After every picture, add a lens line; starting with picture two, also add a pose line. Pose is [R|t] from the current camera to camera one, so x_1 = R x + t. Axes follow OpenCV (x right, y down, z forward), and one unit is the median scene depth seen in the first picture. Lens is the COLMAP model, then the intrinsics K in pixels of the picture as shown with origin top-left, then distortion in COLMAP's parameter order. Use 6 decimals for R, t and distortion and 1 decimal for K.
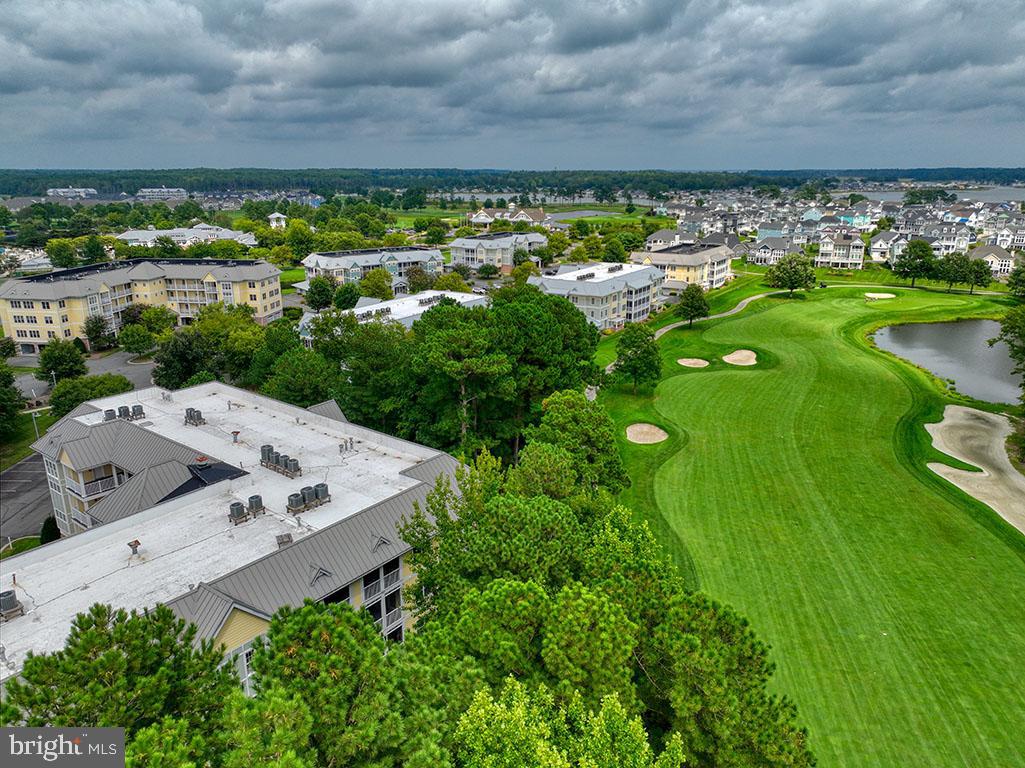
lens RADIAL K [[713.1, 0, 514.1], [0, 713.1, 411.0], [0, 0, 1]] dist [0.001688, 0.019660]
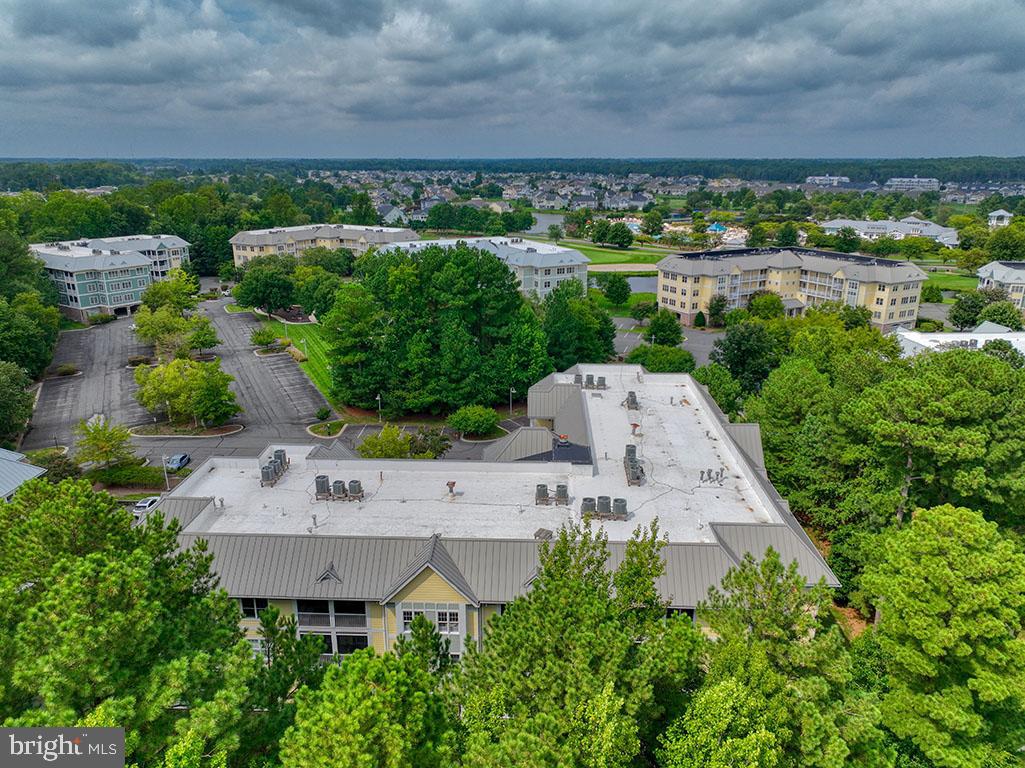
lens RADIAL K [[713.1, 0, 514.1], [0, 713.1, 411.0], [0, 0, 1]] dist [0.001688, 0.019660]
pose [[0.579693, 0.277619, -0.766083, 0.099462], [-0.266958, 0.952988, 0.143345, -0.031385], [0.769863, 0.121415, 0.626553, 0.084949]]
